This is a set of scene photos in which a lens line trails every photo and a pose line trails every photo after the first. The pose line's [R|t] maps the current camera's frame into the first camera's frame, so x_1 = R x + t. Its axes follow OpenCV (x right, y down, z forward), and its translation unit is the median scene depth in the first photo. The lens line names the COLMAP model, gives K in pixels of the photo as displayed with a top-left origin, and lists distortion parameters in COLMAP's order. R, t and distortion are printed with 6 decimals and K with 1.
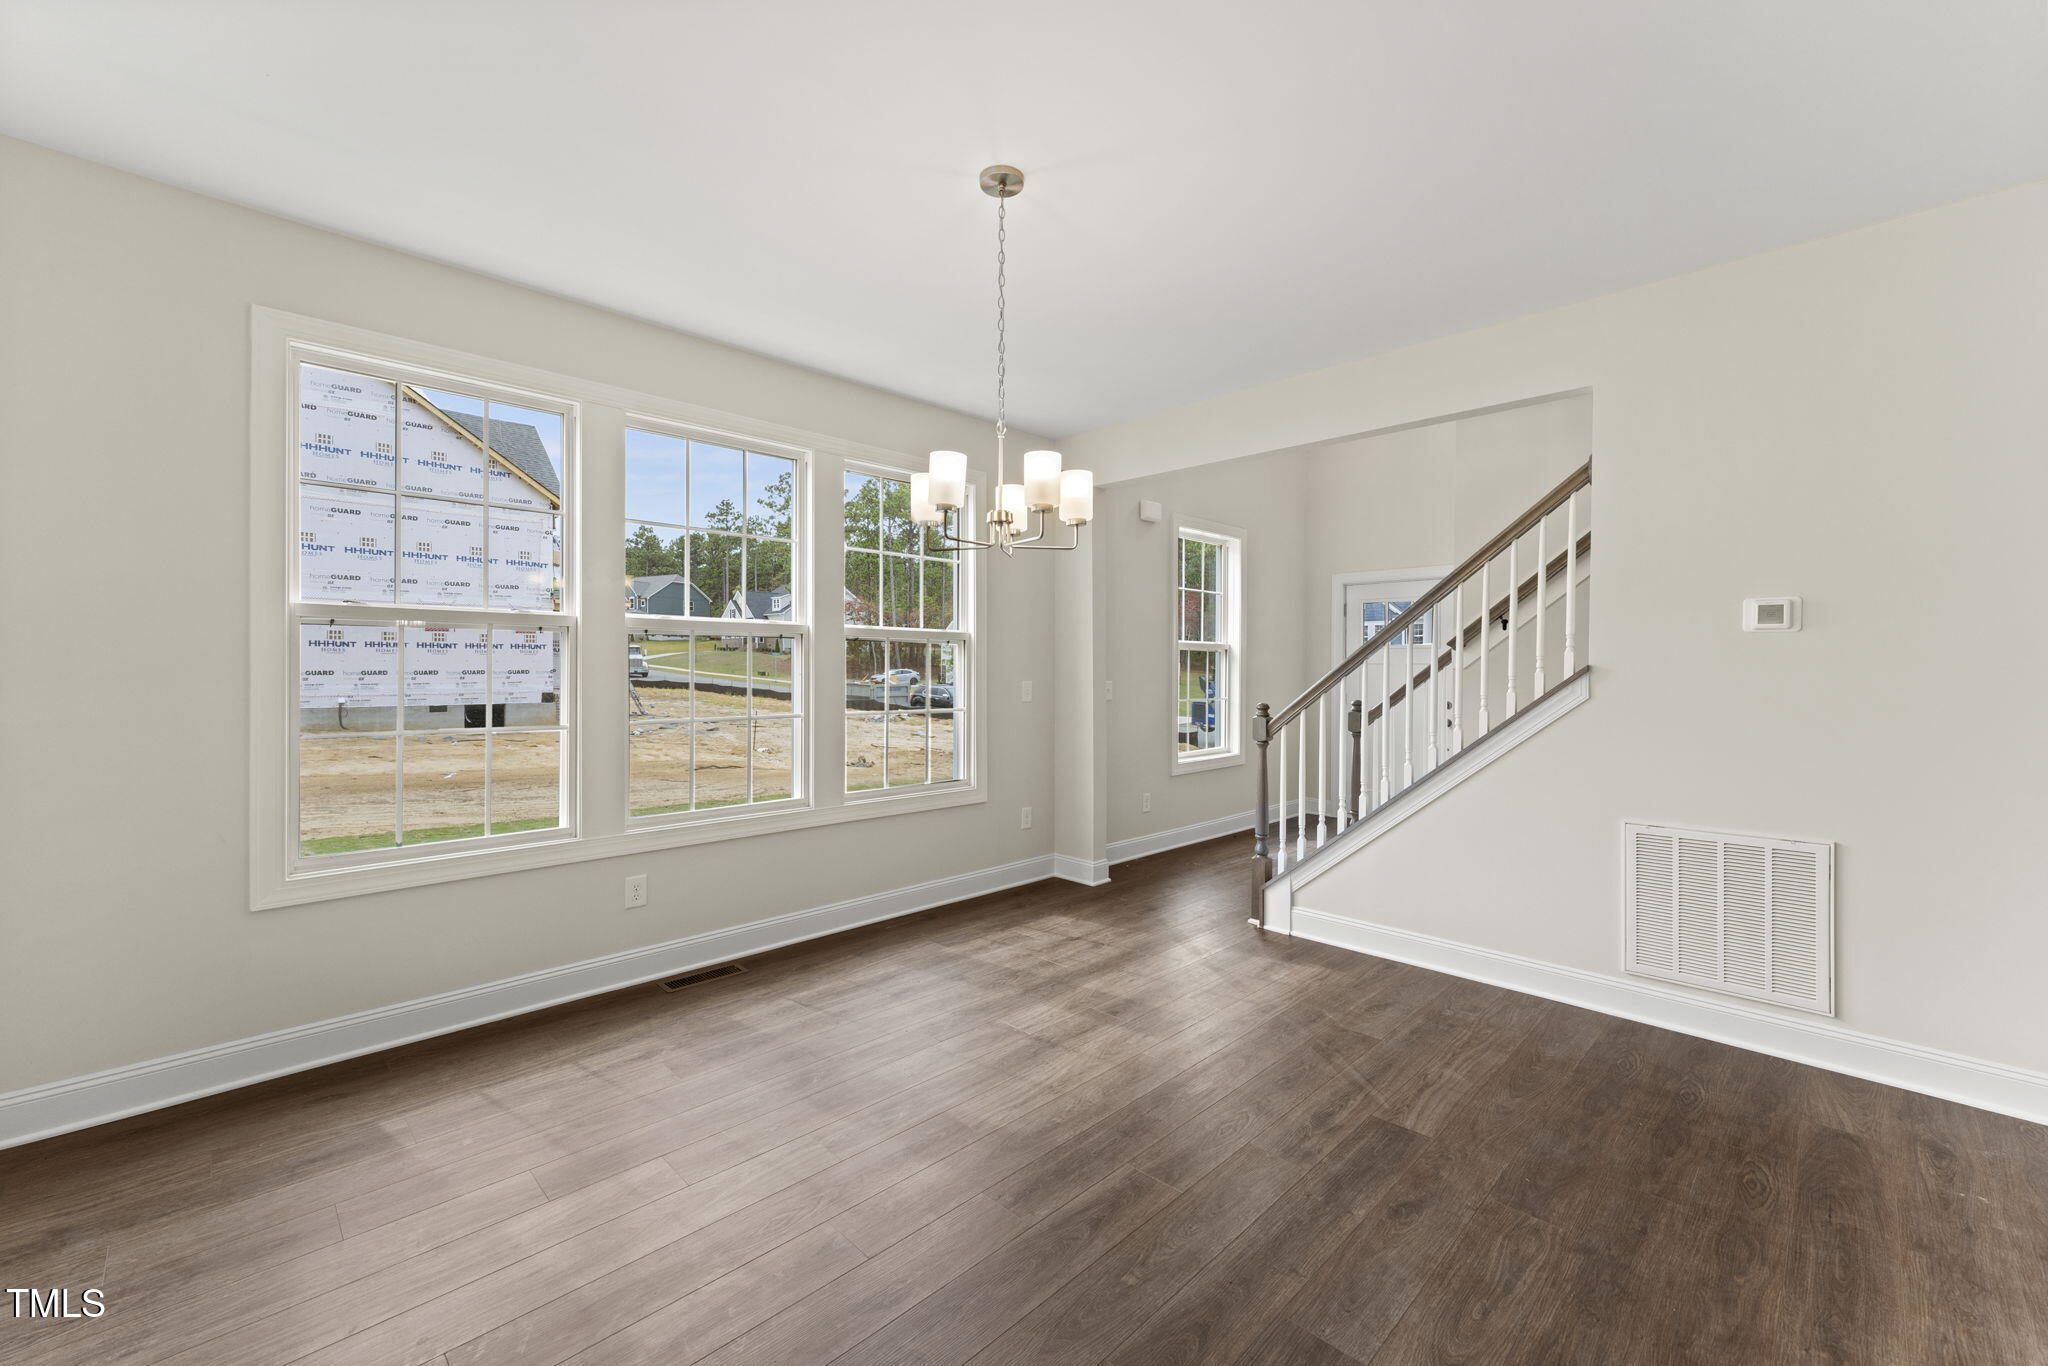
lens RADIAL K [[832.2, 0, 1033.5], [0, 832.2, 667.1], [0, 0, 1]] dist [0.002476, 0.000167]
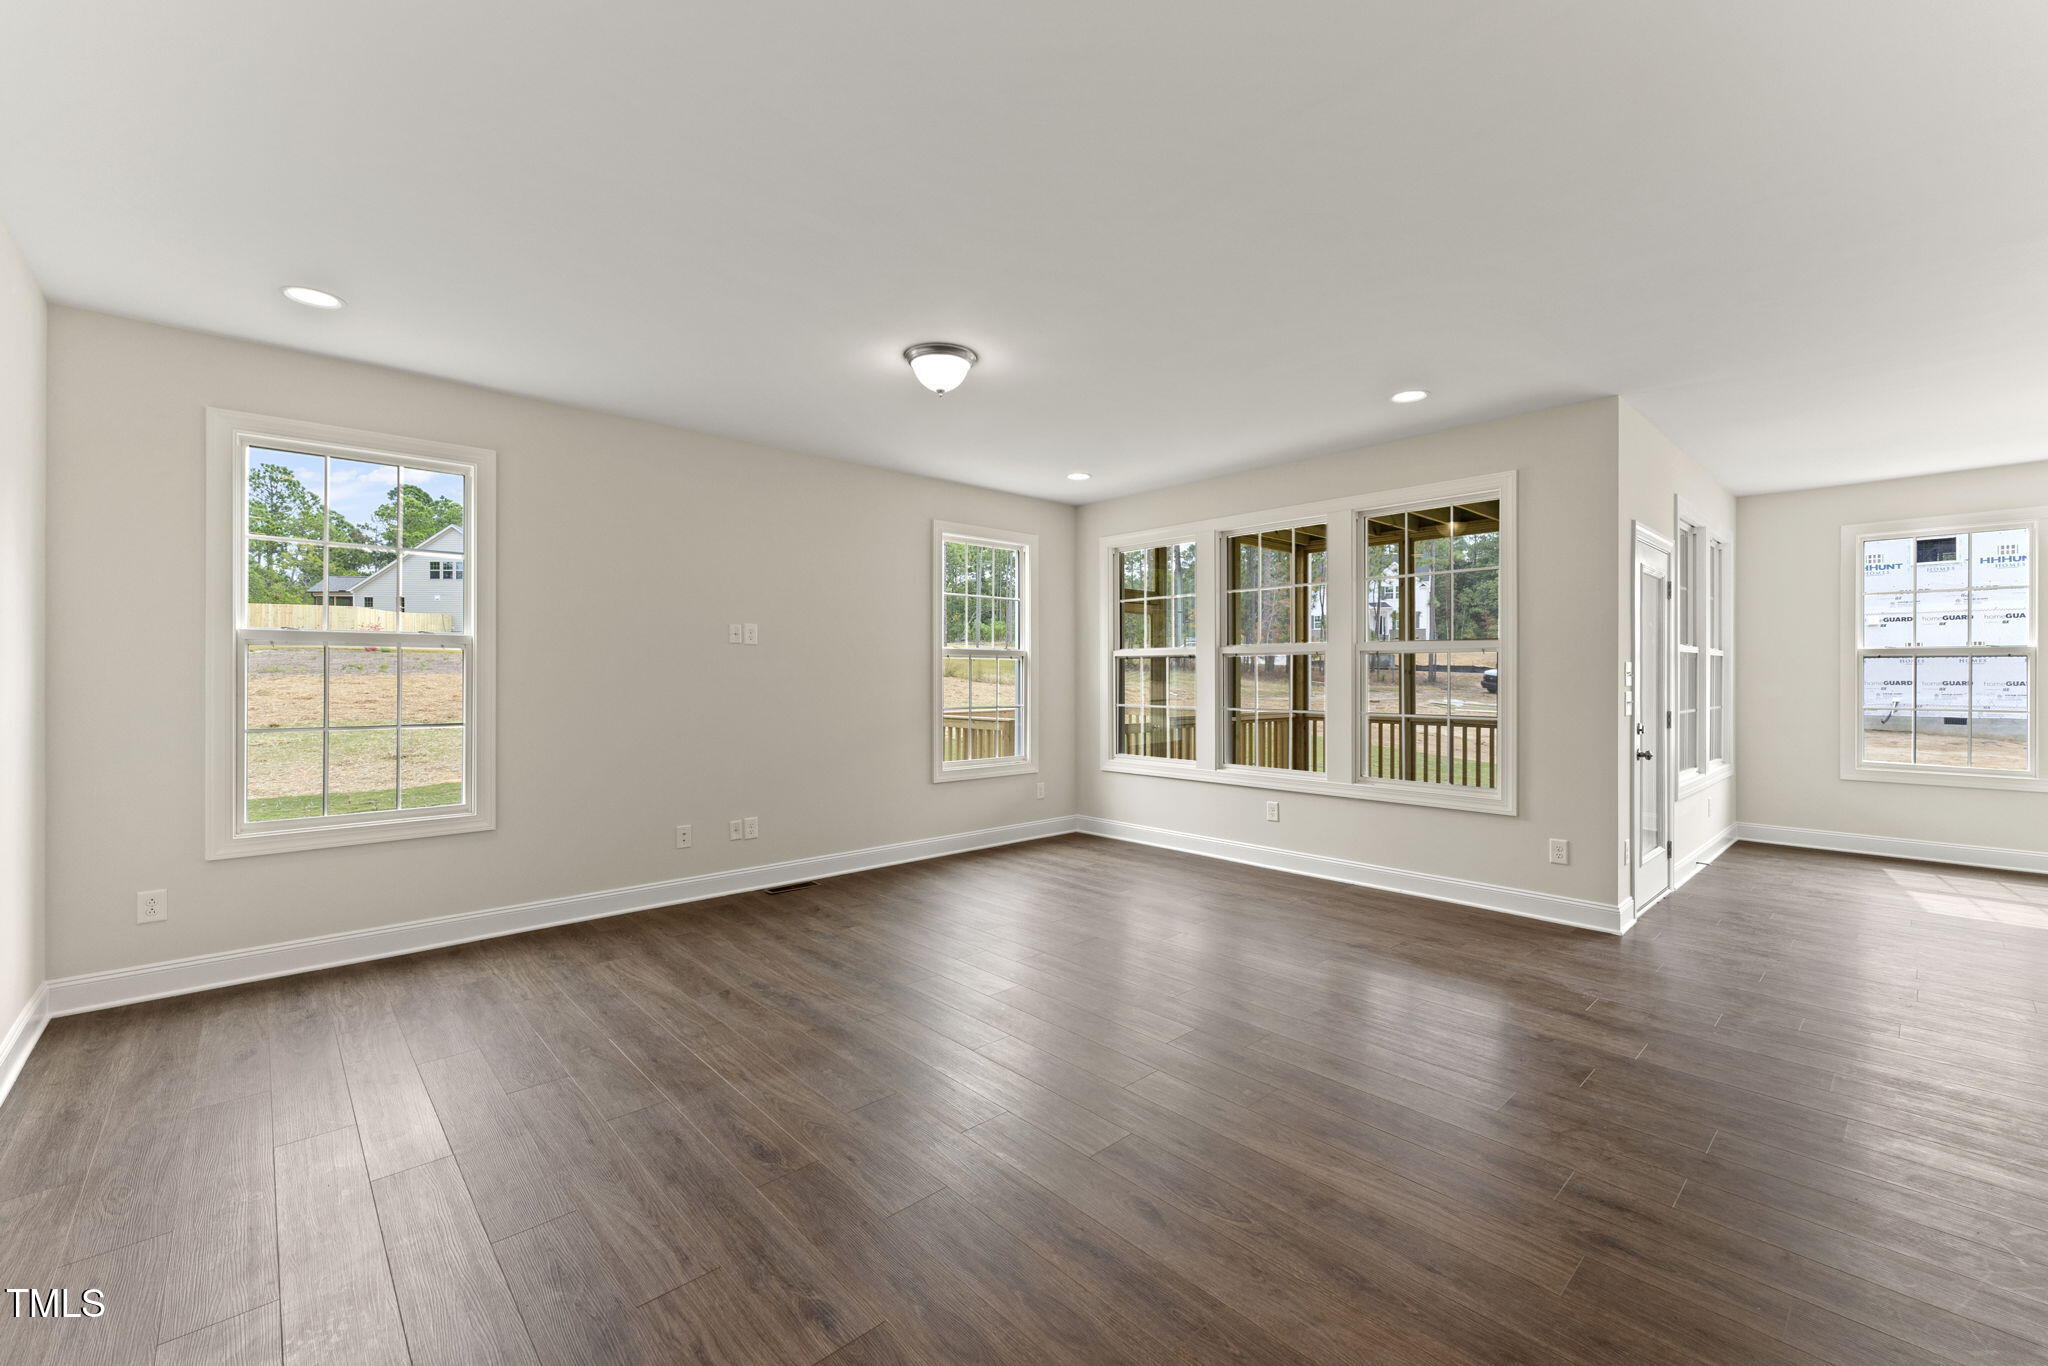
lens RADIAL K [[841.4, 0, 1040.6], [0, 841.4, 674.9], [0, 0, 1]] dist [0.001199, 0.000201]
pose [[-0.040582, -0.004662, -0.999165, 0.898744], [0.000662, 0.999989, -0.004693, 0.001134], [0.999176, -0.000852, -0.040578, -0.598933]]
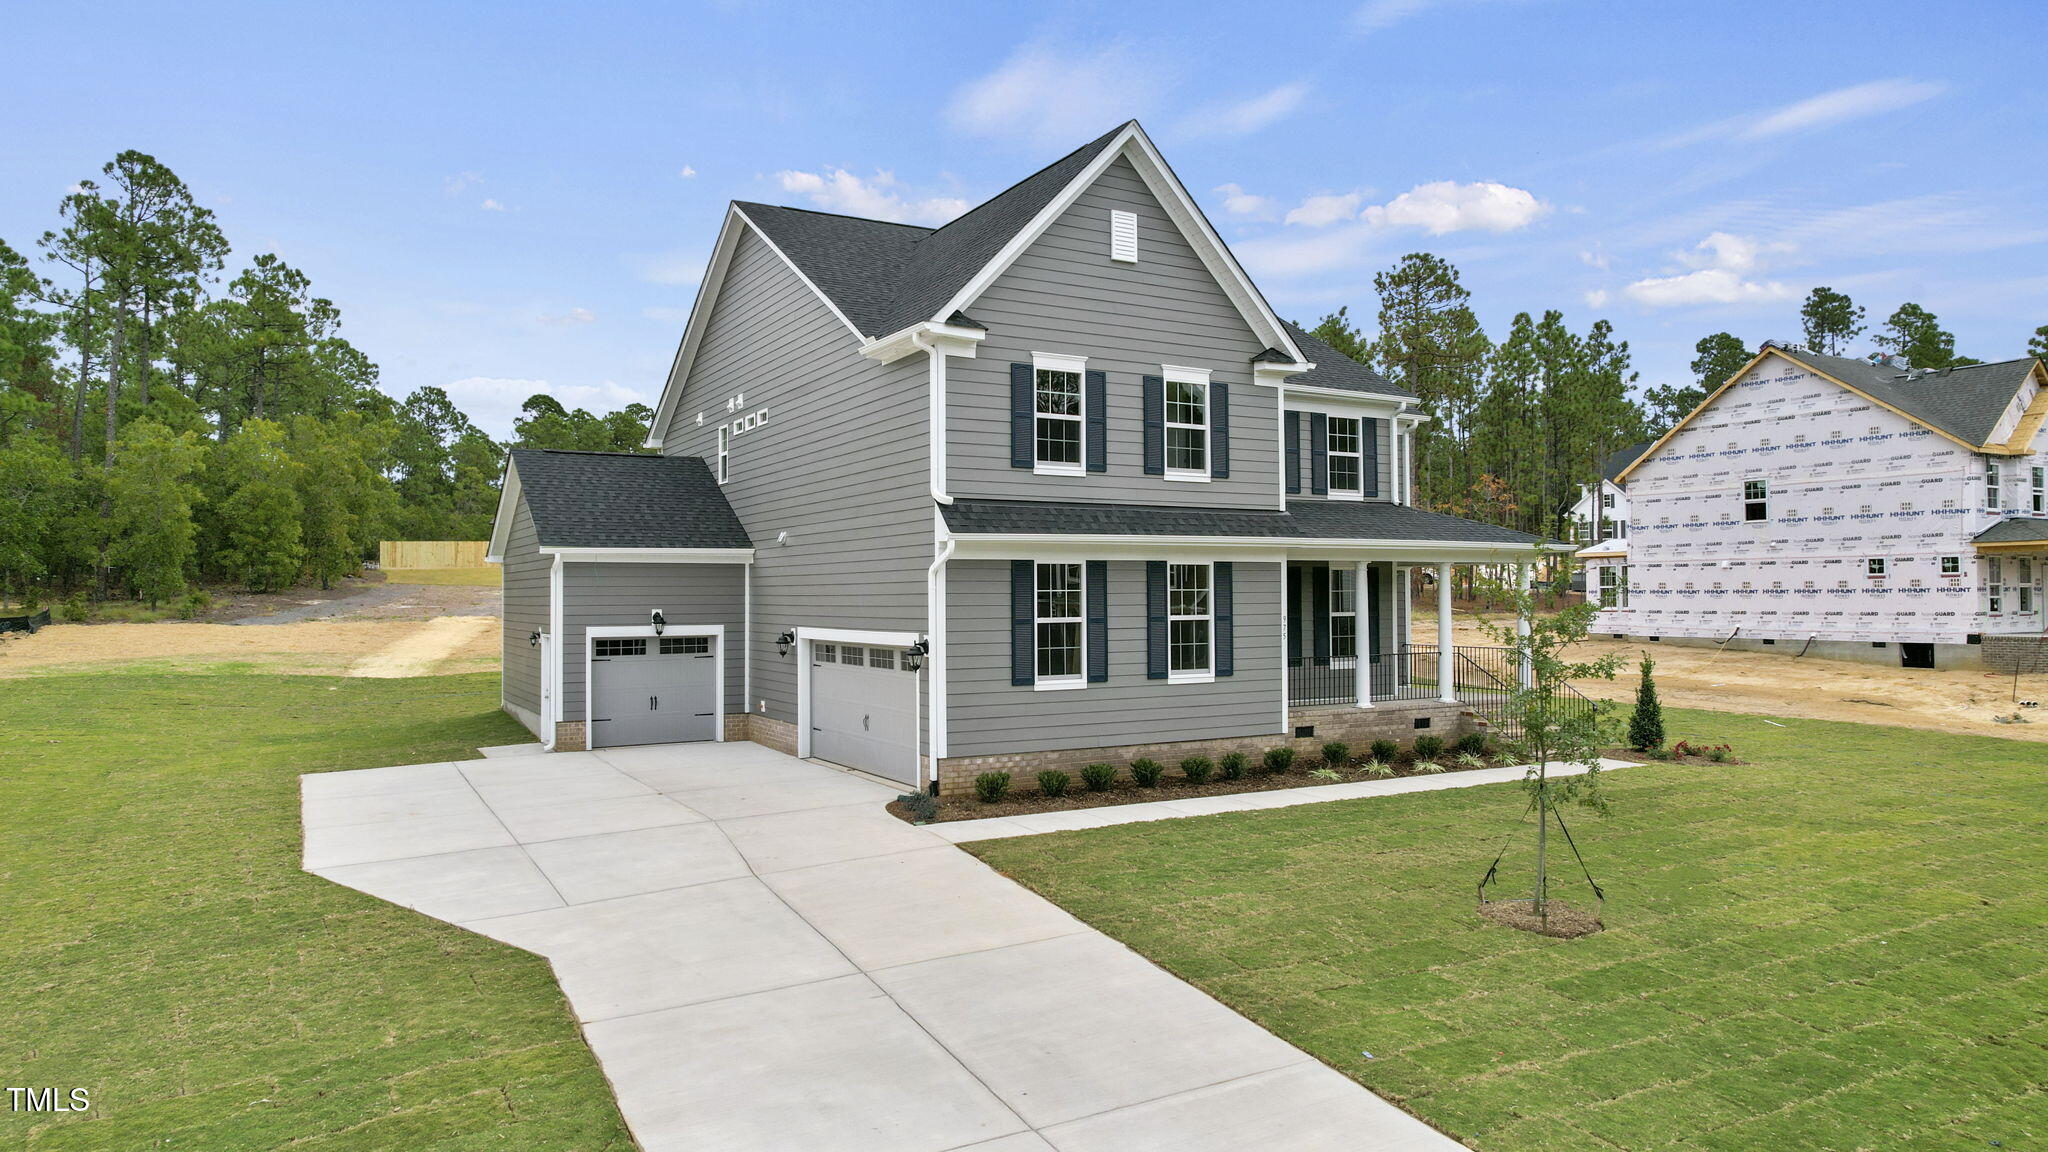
lens RADIAL K [[1278.6, 0, 1024.0], [0, 1278.6, 576.0], [0, 0, 1]] dist [-0.019798, -0.000273]
pose [[-0.268437, -0.017596, -0.963137, 6.443421], [0.004684, 0.999798, -0.019571, -0.085103], [0.963286, -0.009765, -0.268300, 1.538876]]
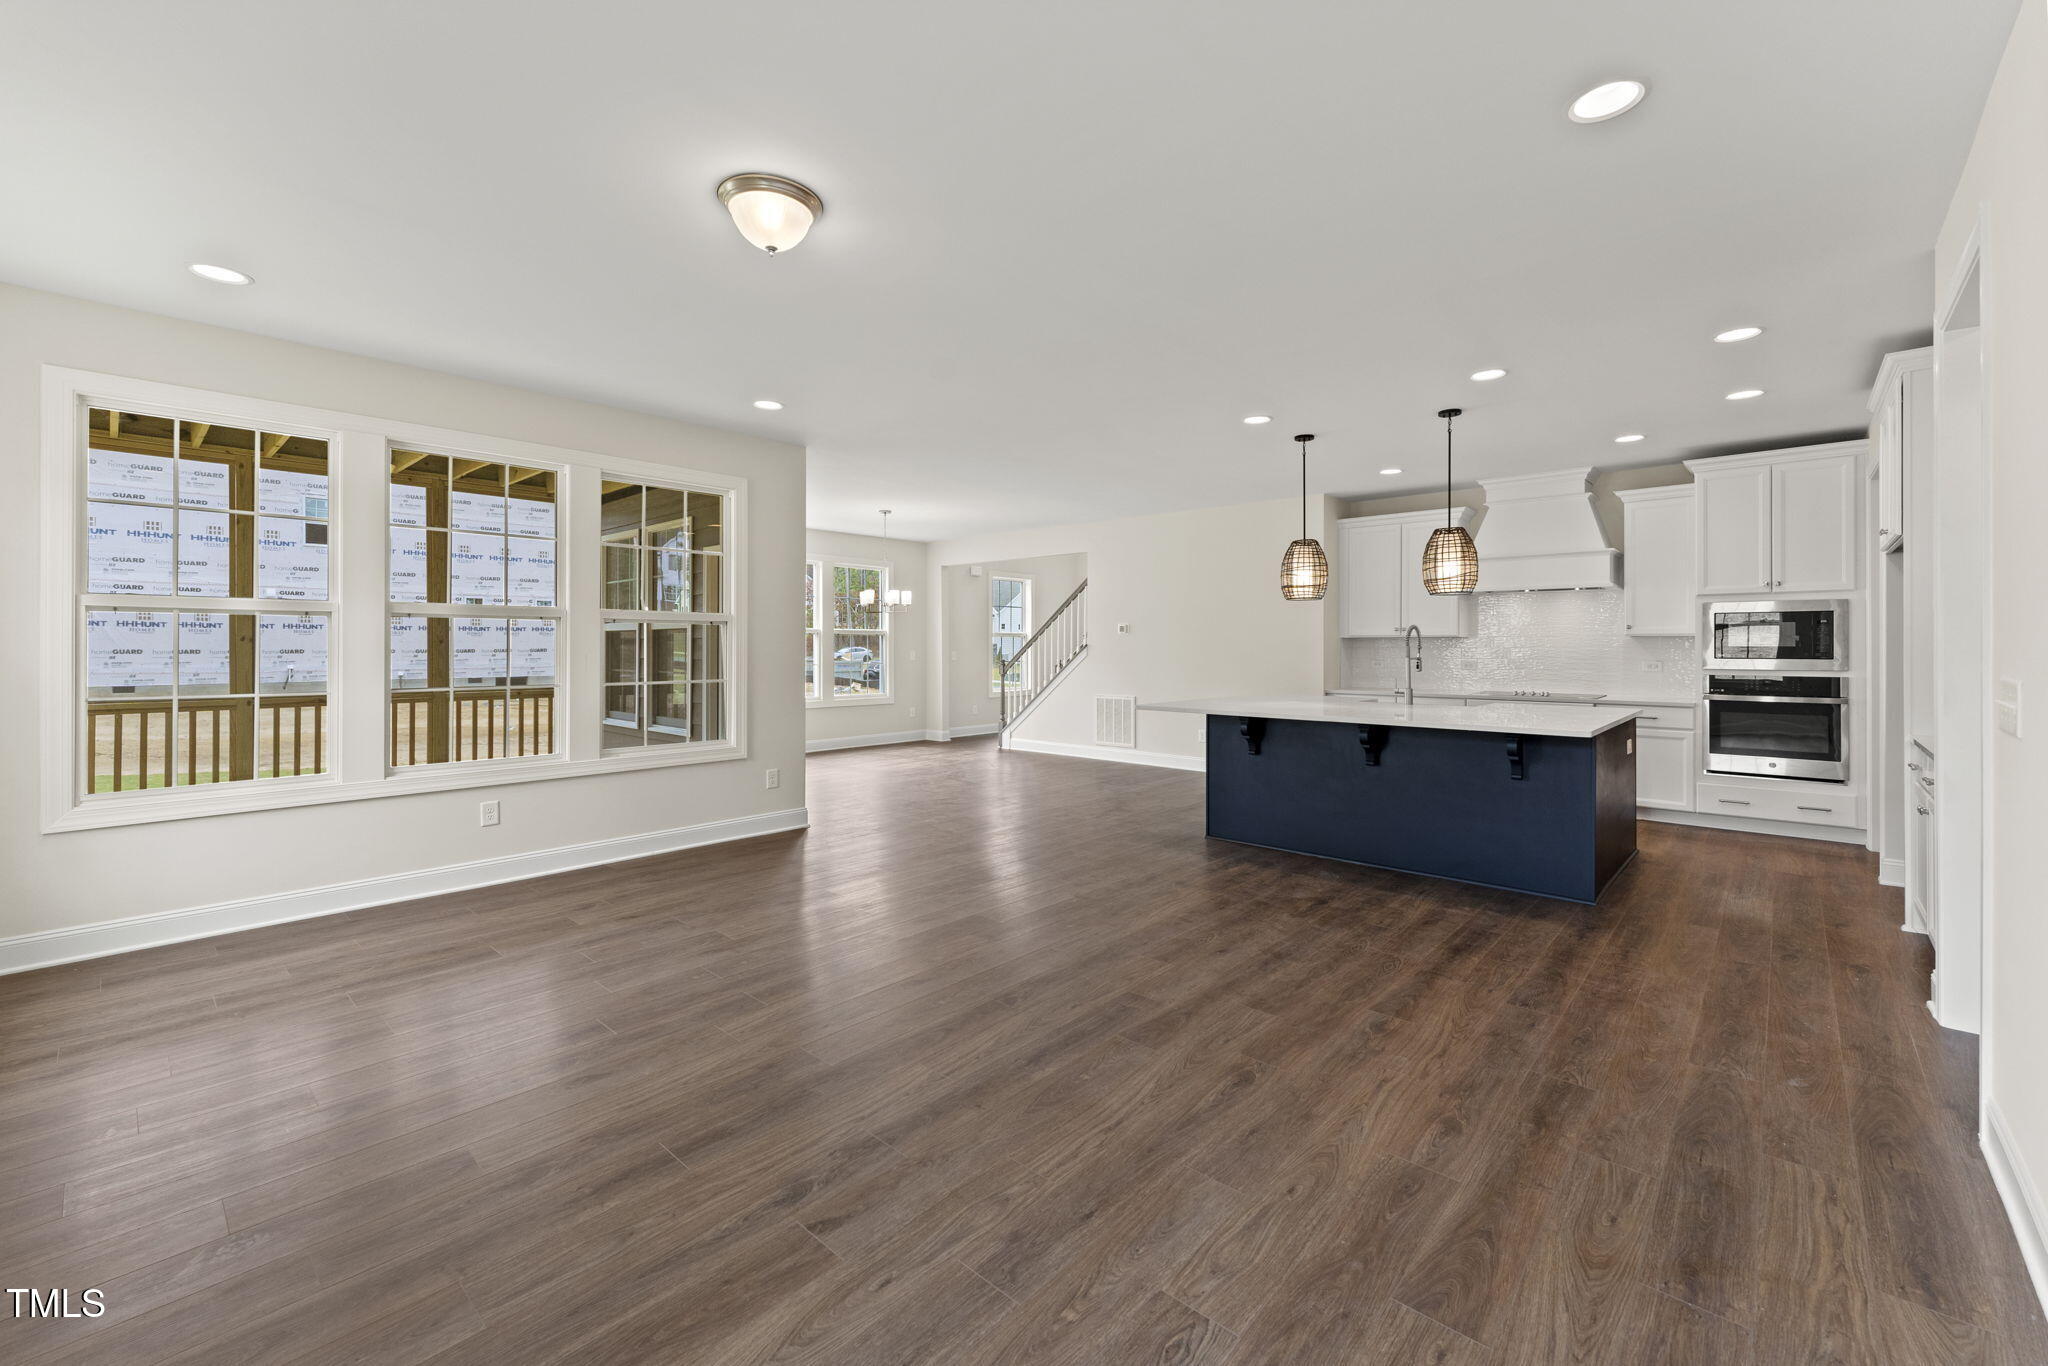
lens RADIAL K [[842.2, 0, 1024.4], [0, 842.2, 646.7], [0, 0, 1]] dist [0.002841, 0.000258]
pose [[0.999015, -0.002075, 0.044329, 0.203526], [0.002004, 0.999997, 0.001641, -0.000453], [-0.044332, -0.001550, 0.999016, -1.363349]]
